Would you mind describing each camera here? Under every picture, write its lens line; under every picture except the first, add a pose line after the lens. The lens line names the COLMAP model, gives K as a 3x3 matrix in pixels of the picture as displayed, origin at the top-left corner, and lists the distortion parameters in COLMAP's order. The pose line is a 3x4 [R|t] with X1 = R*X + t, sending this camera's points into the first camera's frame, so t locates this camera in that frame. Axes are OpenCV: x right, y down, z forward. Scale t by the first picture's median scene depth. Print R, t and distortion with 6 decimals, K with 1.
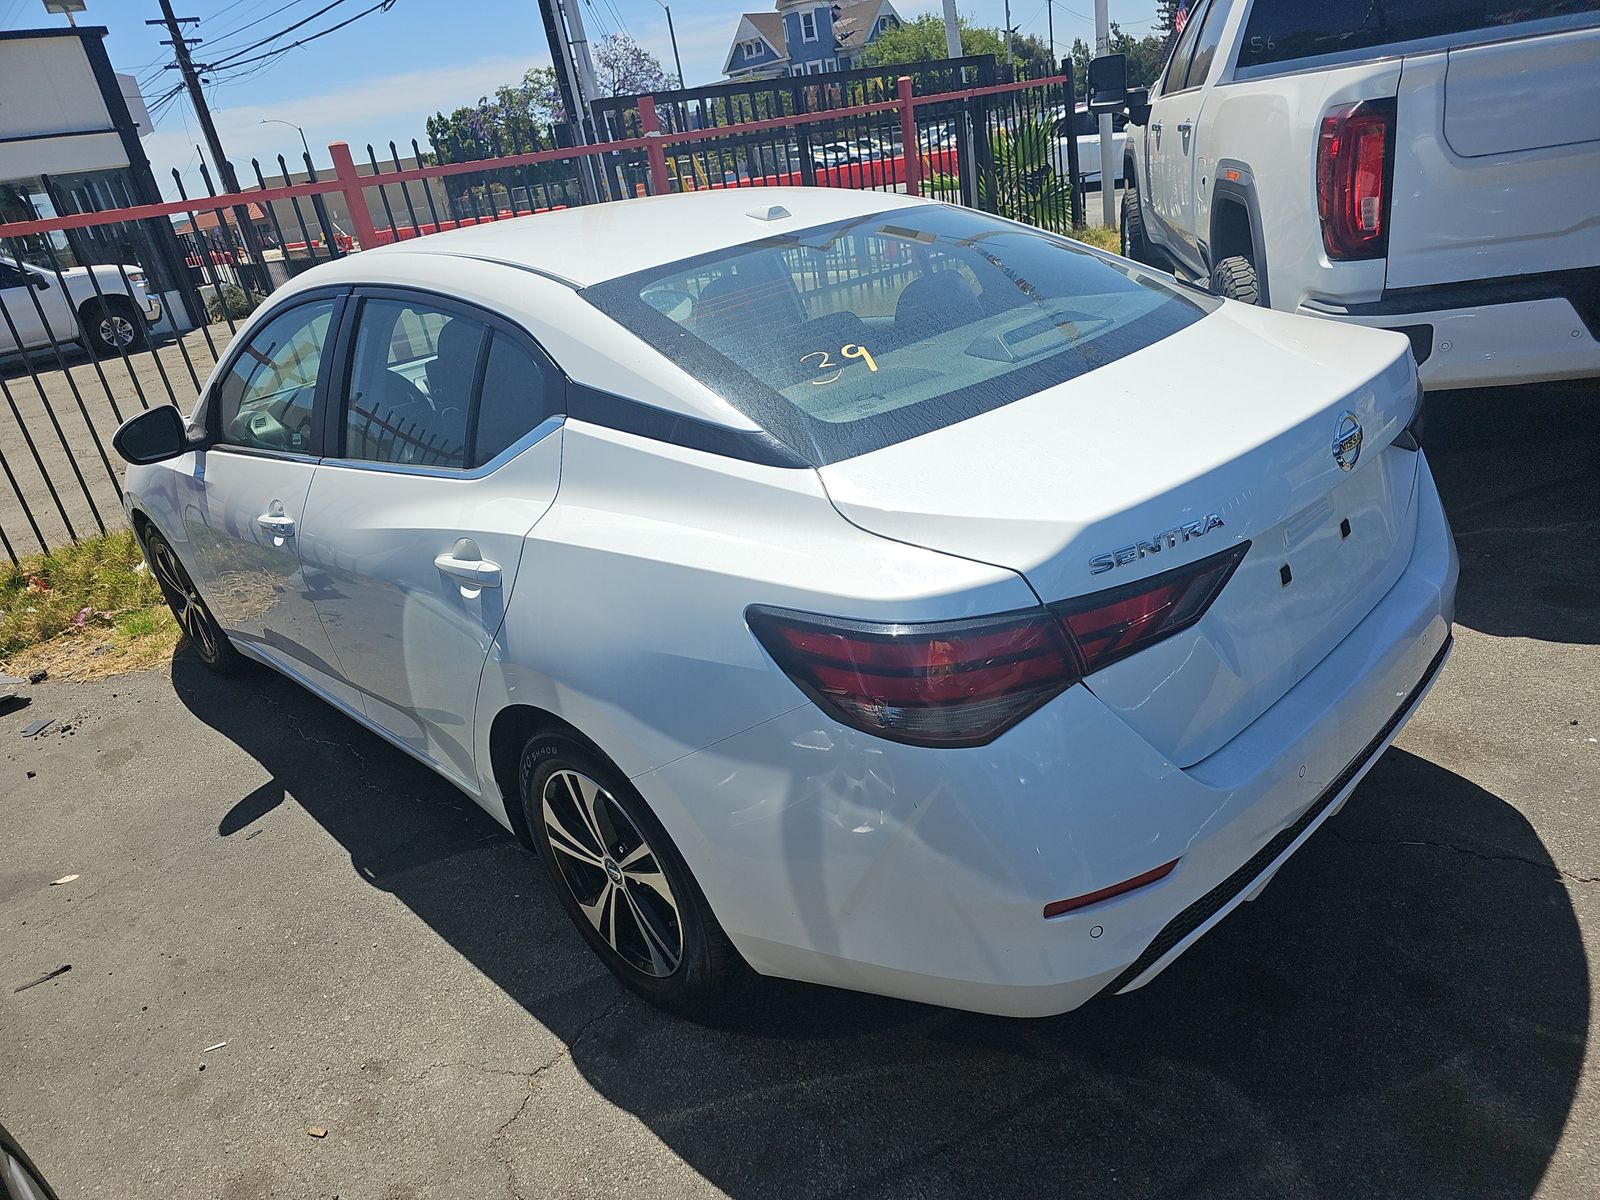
lens RADIAL K [[1058.8, 0, 804.8], [0, 1058.8, 608.7], [0, 0, 1]] dist [0.020818, -0.011970]
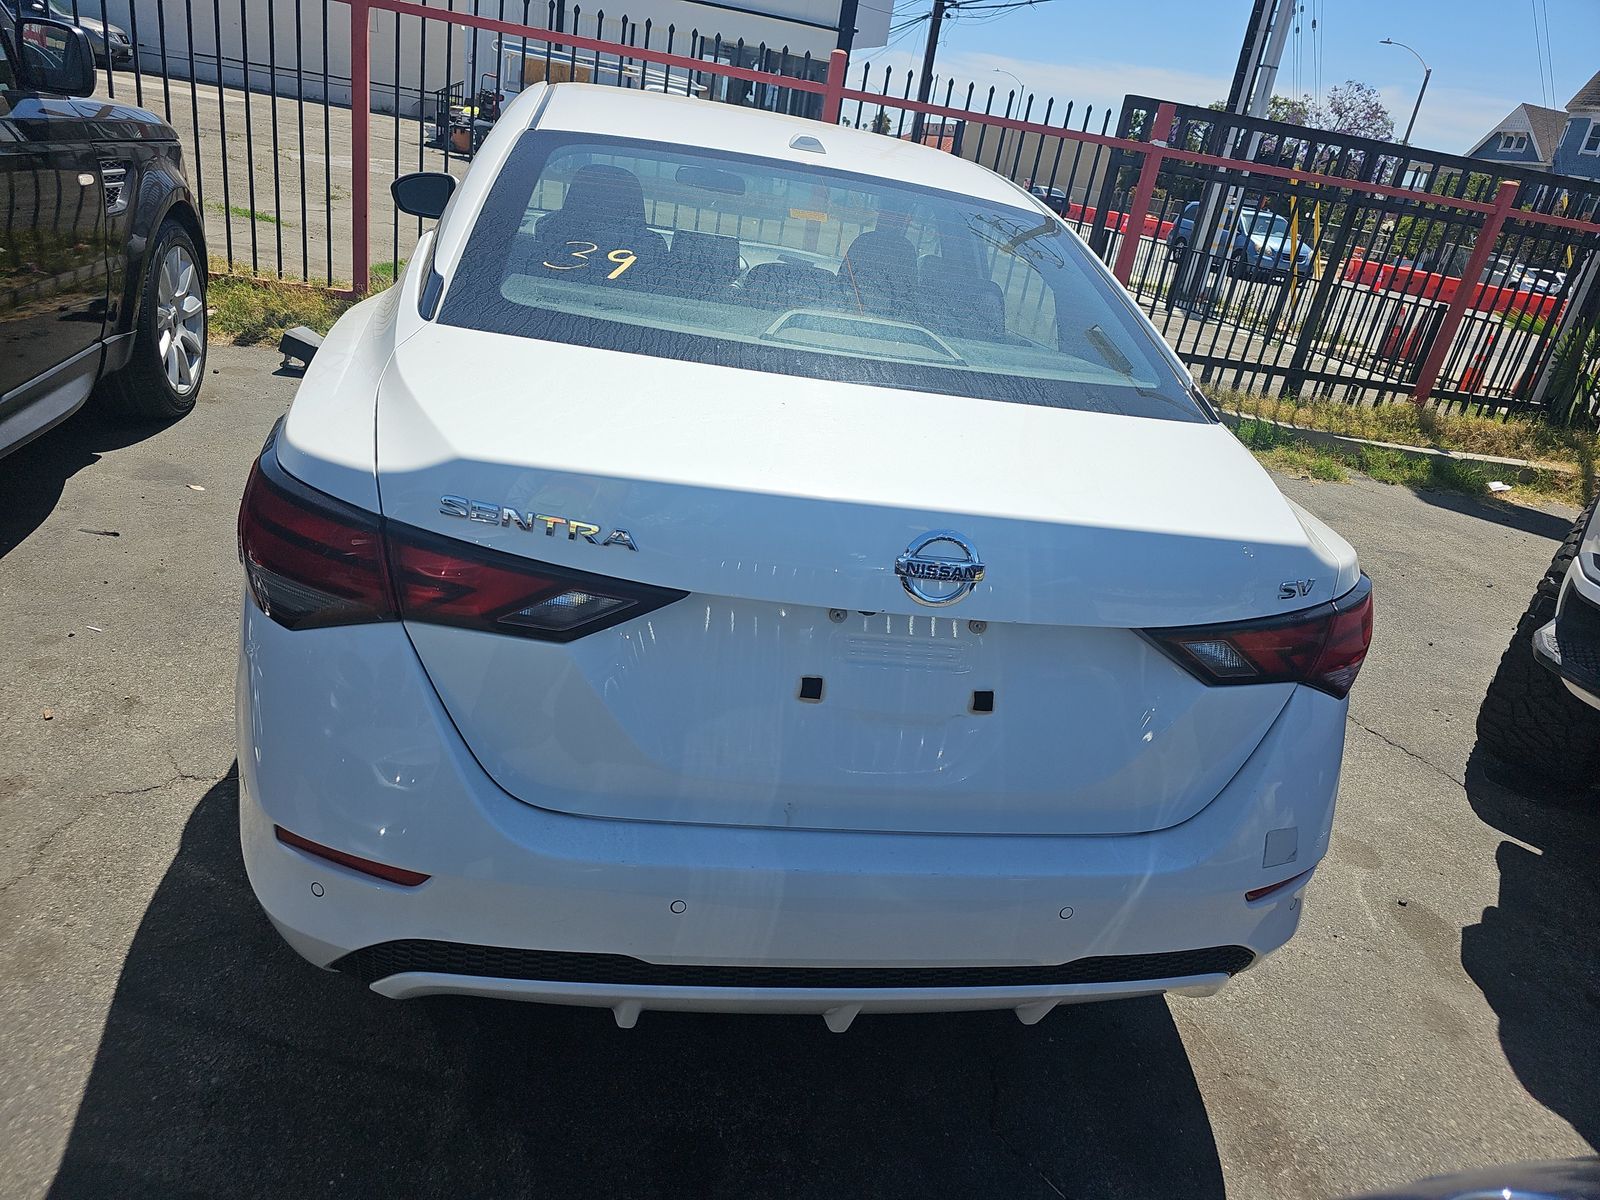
lens RADIAL K [[1058.8, 0, 798.8], [0, 1058.8, 591.3], [0, 0, 1]] dist [0.020818, -0.011970]
pose [[0.783928, 0.471636, -0.403752, 0.143376], [-0.477021, 0.873795, 0.094520, -0.032214], [0.397376, 0.118501, 0.909973, 0.056367]]
